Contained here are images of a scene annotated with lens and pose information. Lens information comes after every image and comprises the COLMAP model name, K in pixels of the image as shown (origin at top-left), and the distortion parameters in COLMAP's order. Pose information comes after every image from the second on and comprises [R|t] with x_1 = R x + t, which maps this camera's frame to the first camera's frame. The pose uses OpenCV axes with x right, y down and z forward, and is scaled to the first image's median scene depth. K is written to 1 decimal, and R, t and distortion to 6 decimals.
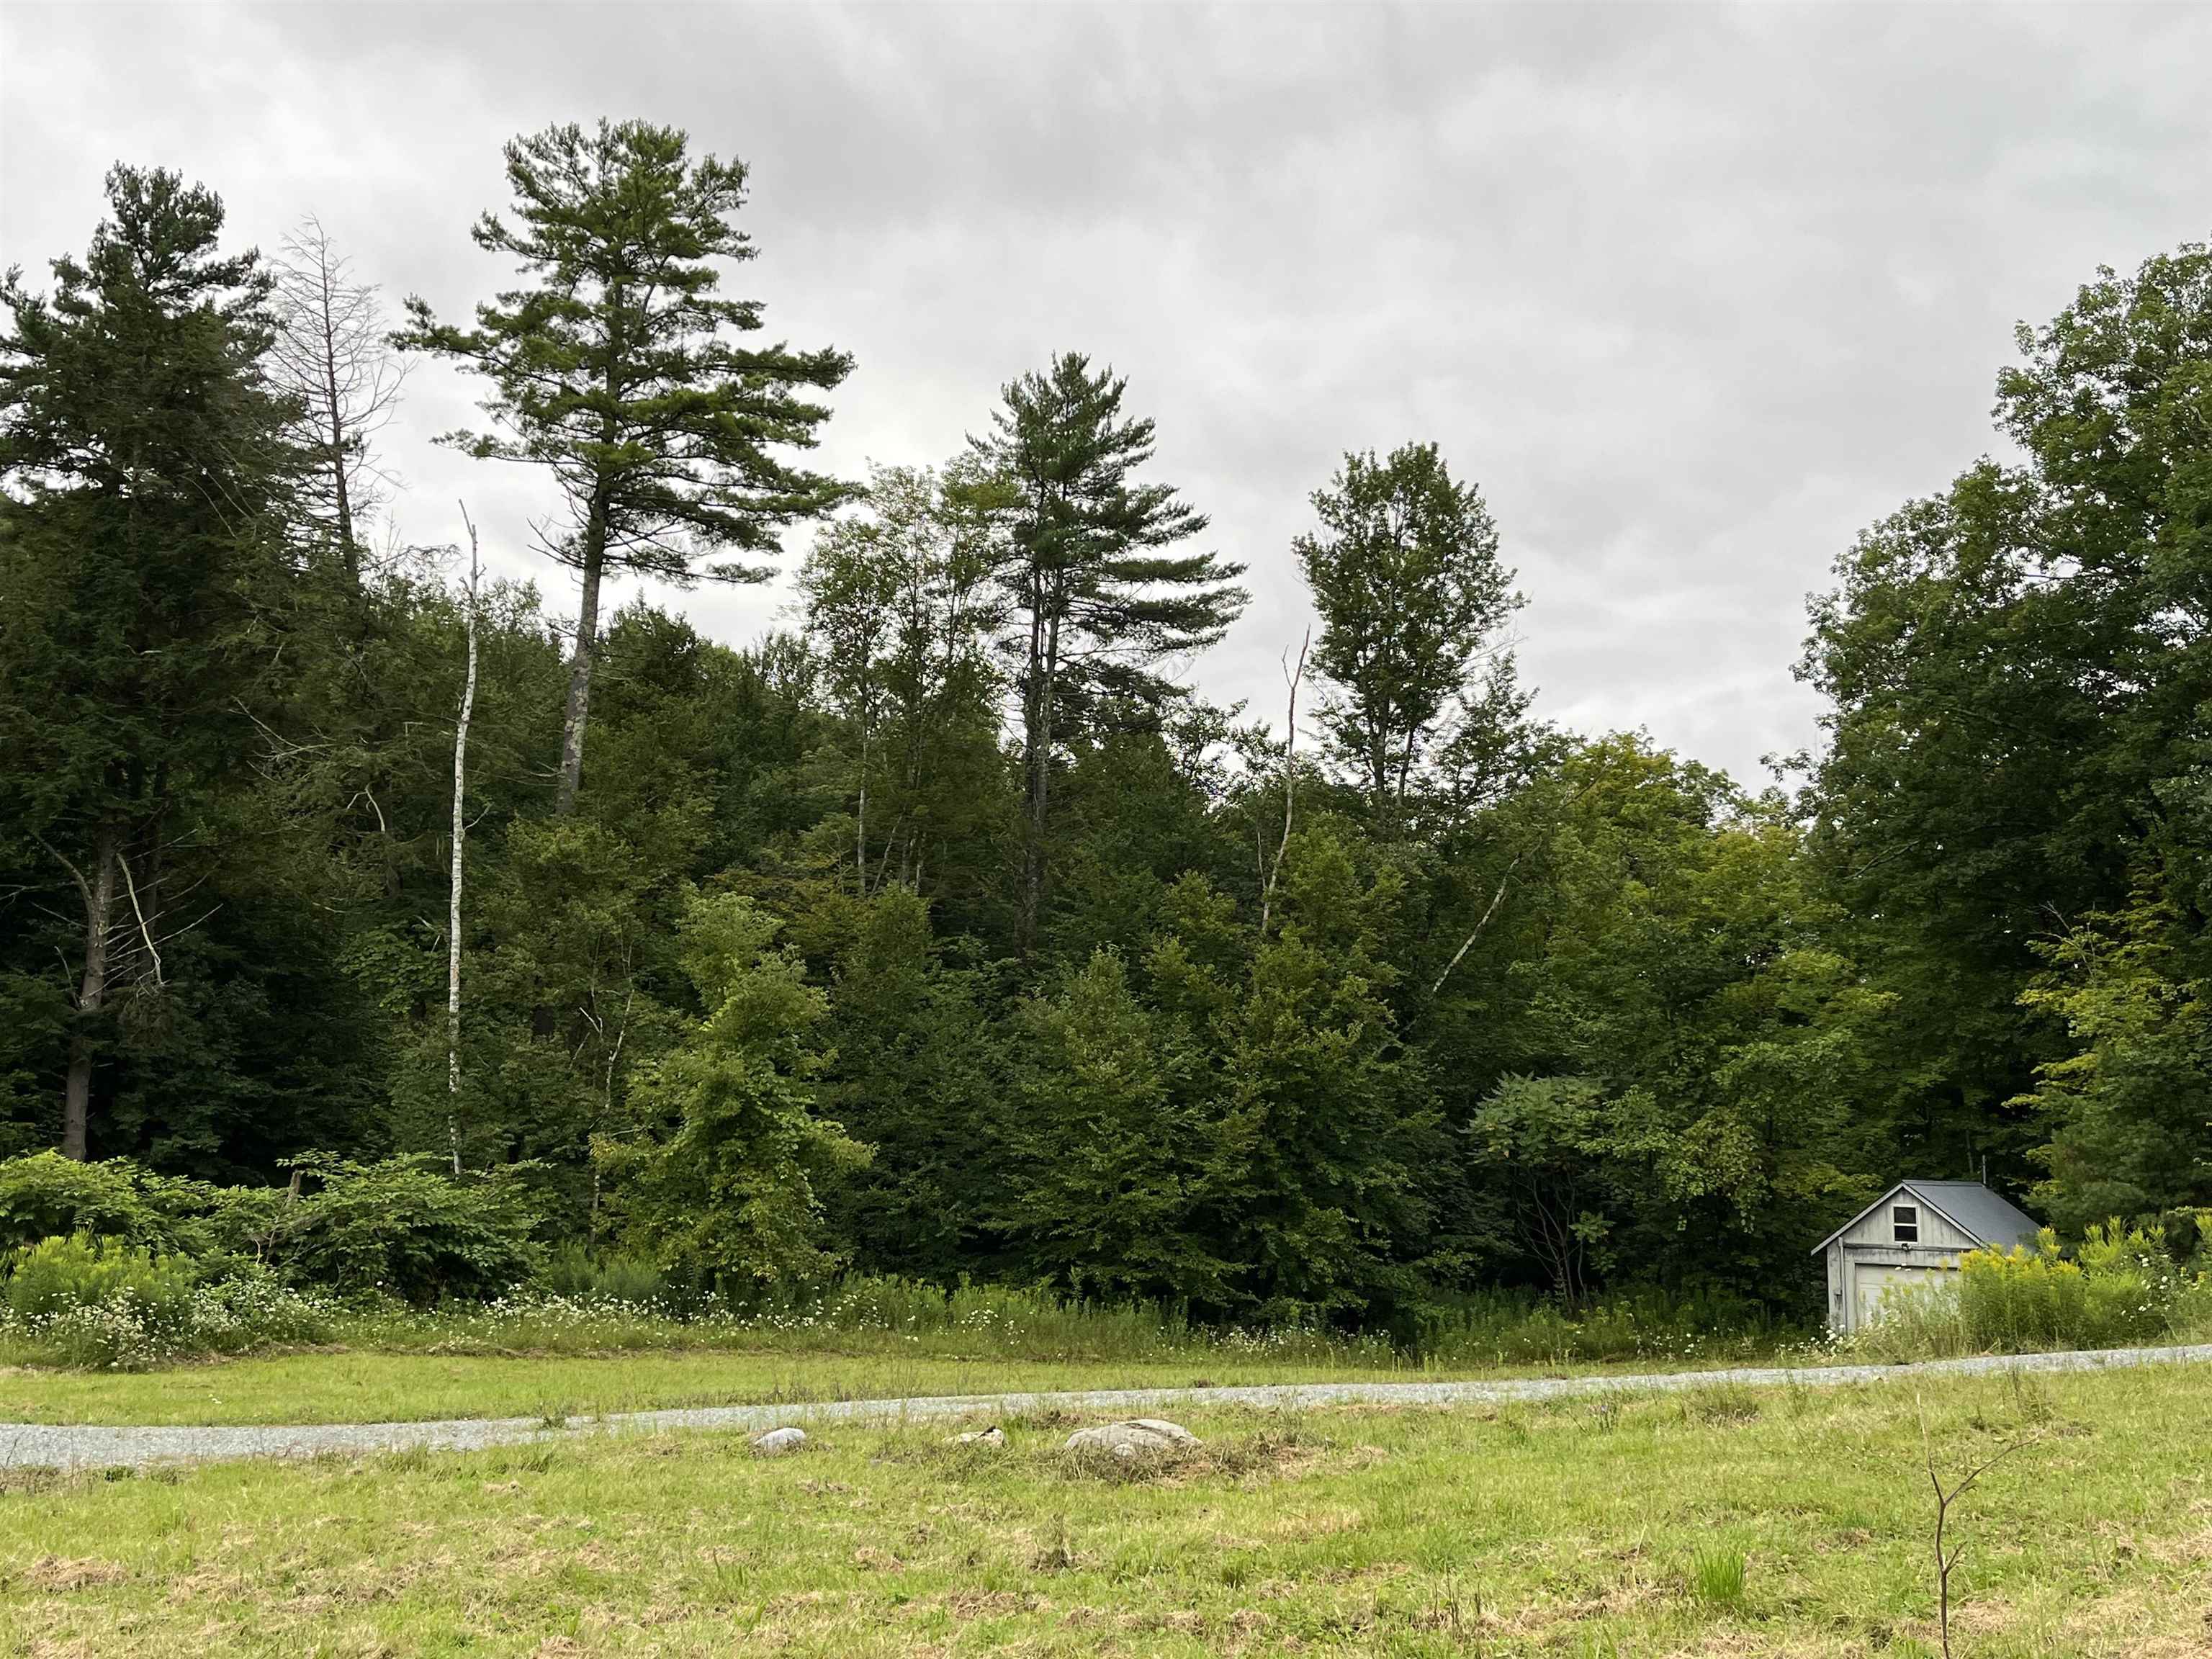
lens RADIAL K [[2084.7, 0, 1106.0], [0, 2084.7, 813.9], [0, 0, 1]] dist [0.012284, 0.000000]
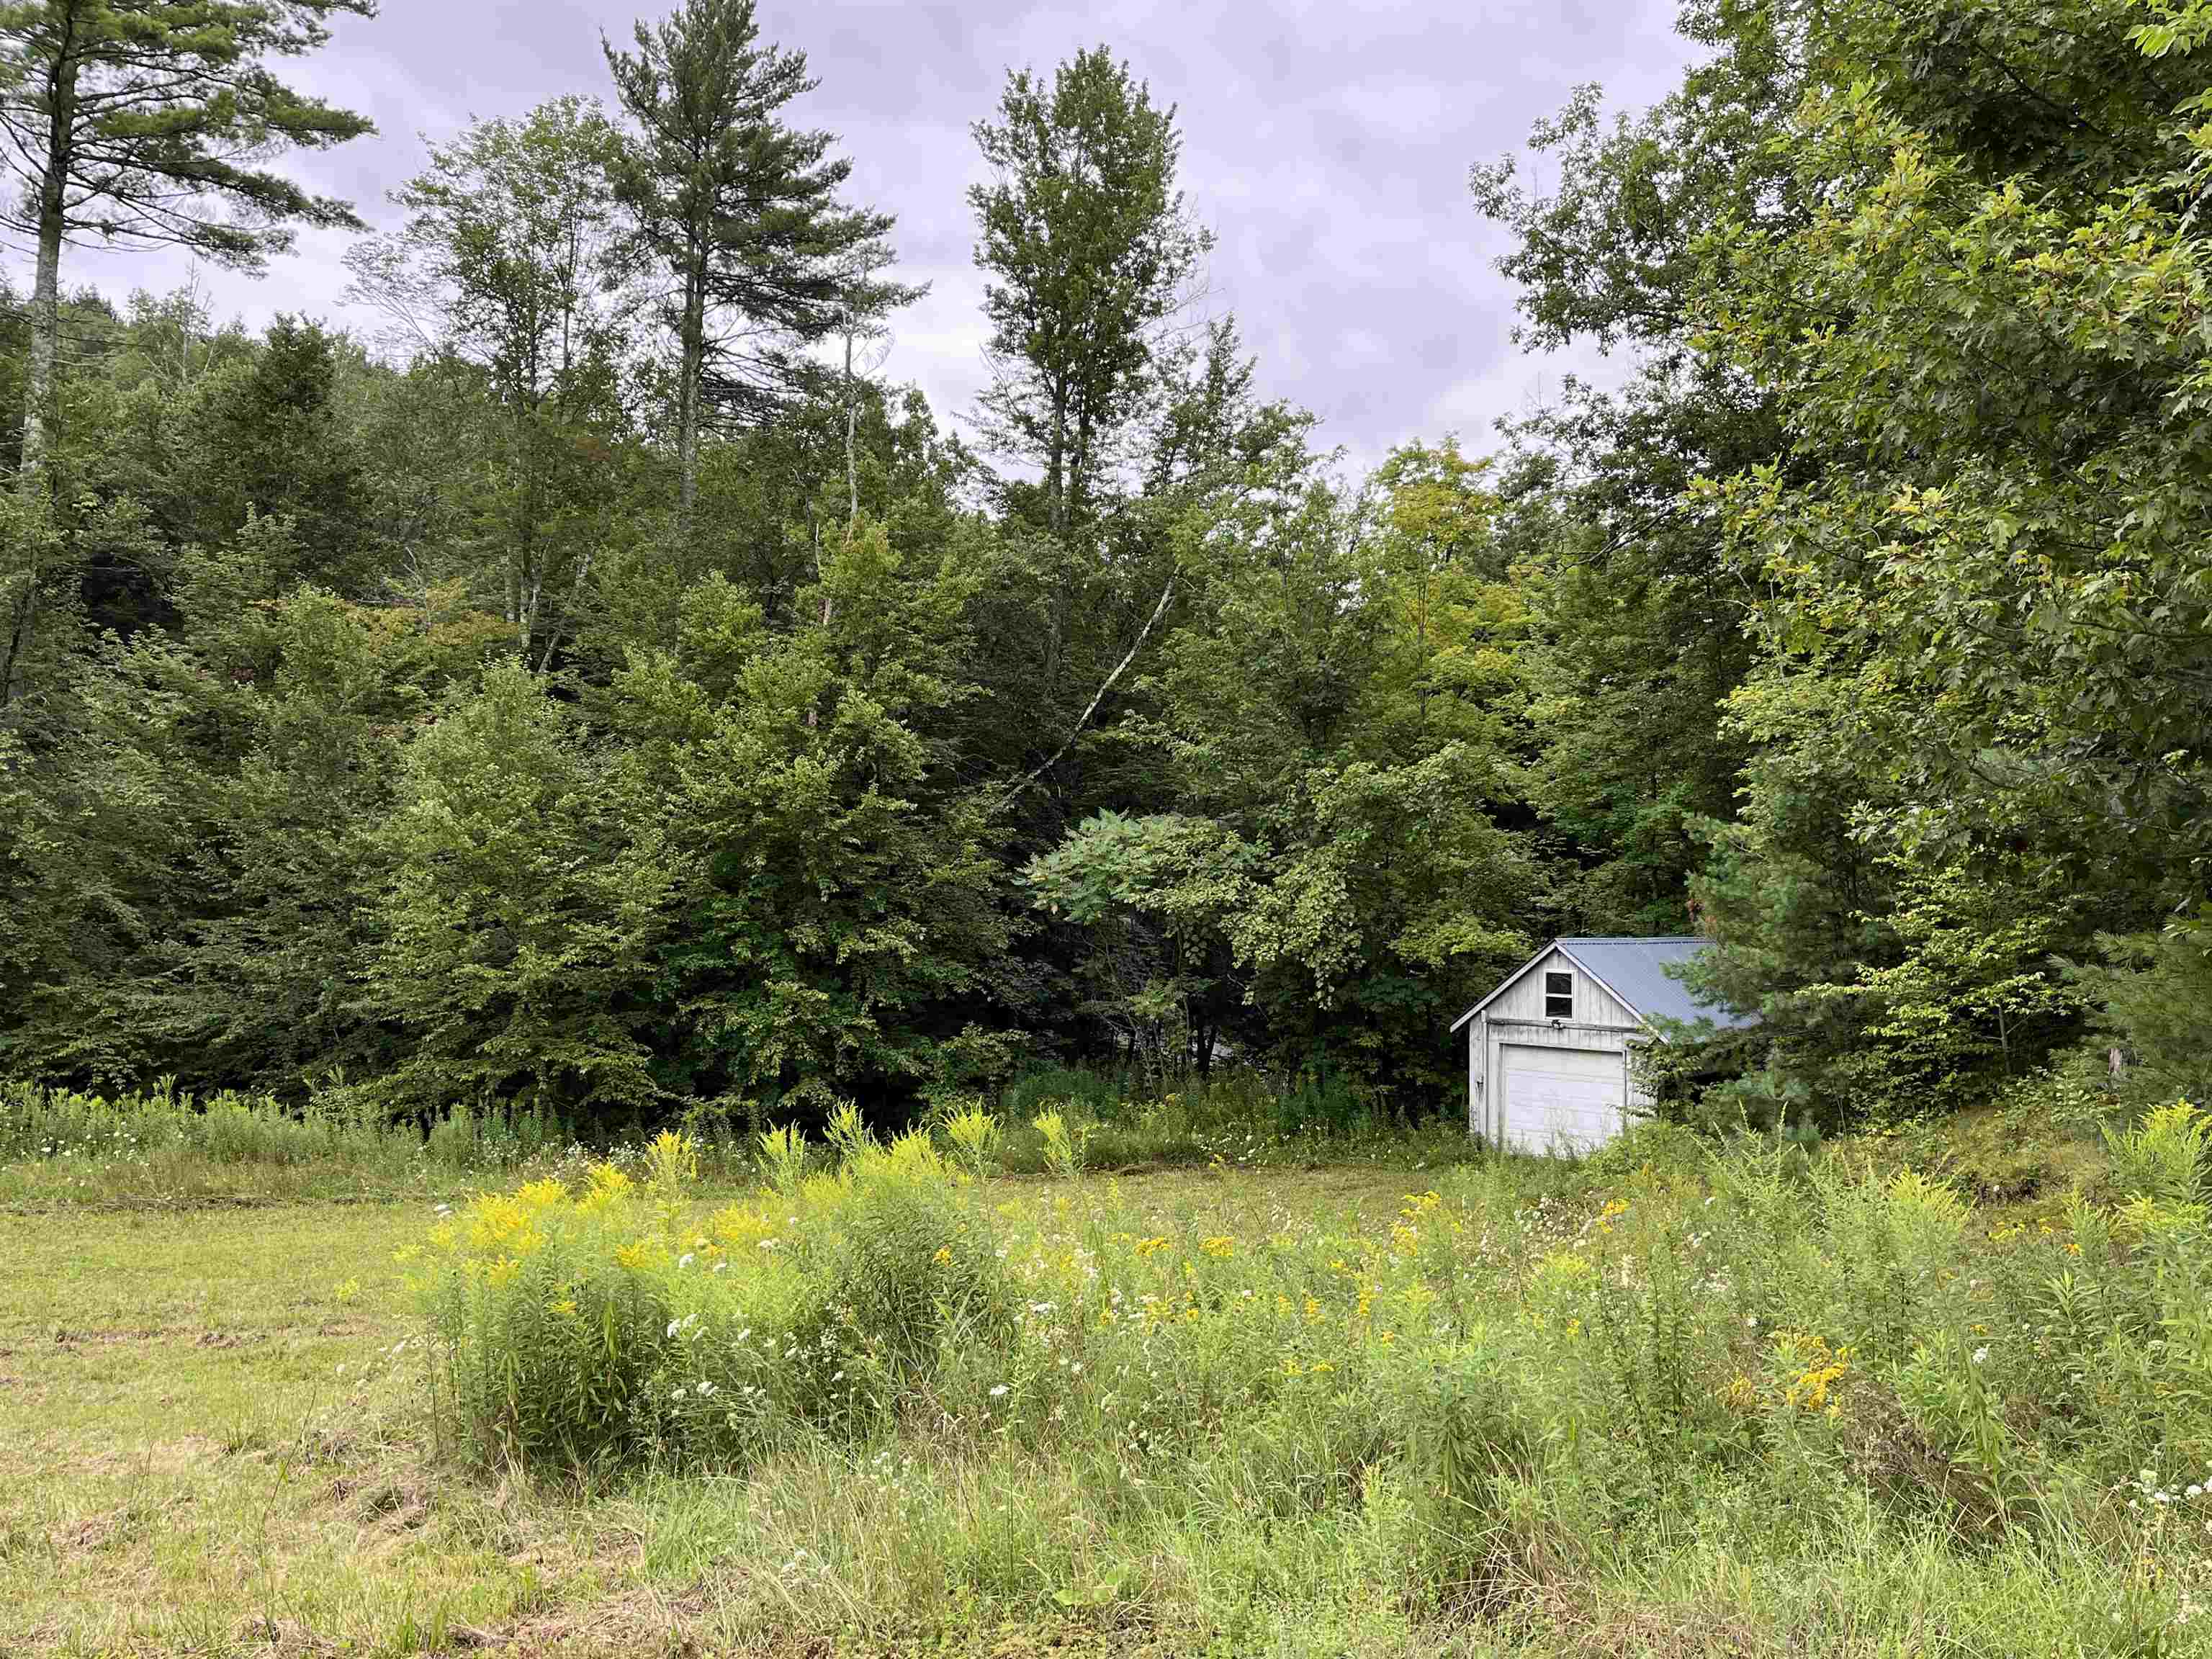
lens RADIAL K [[1759.5, 0, 1101.0], [0, 1759.5, 850.4], [0, 0, 1]] dist [0.031840, -0.049583]
pose [[0.993966, -0.012697, -0.108953, 0.282500], [0.027109, 0.990901, 0.131837, 0.052705], [0.106287, -0.133995, 0.985266, 0.344734]]
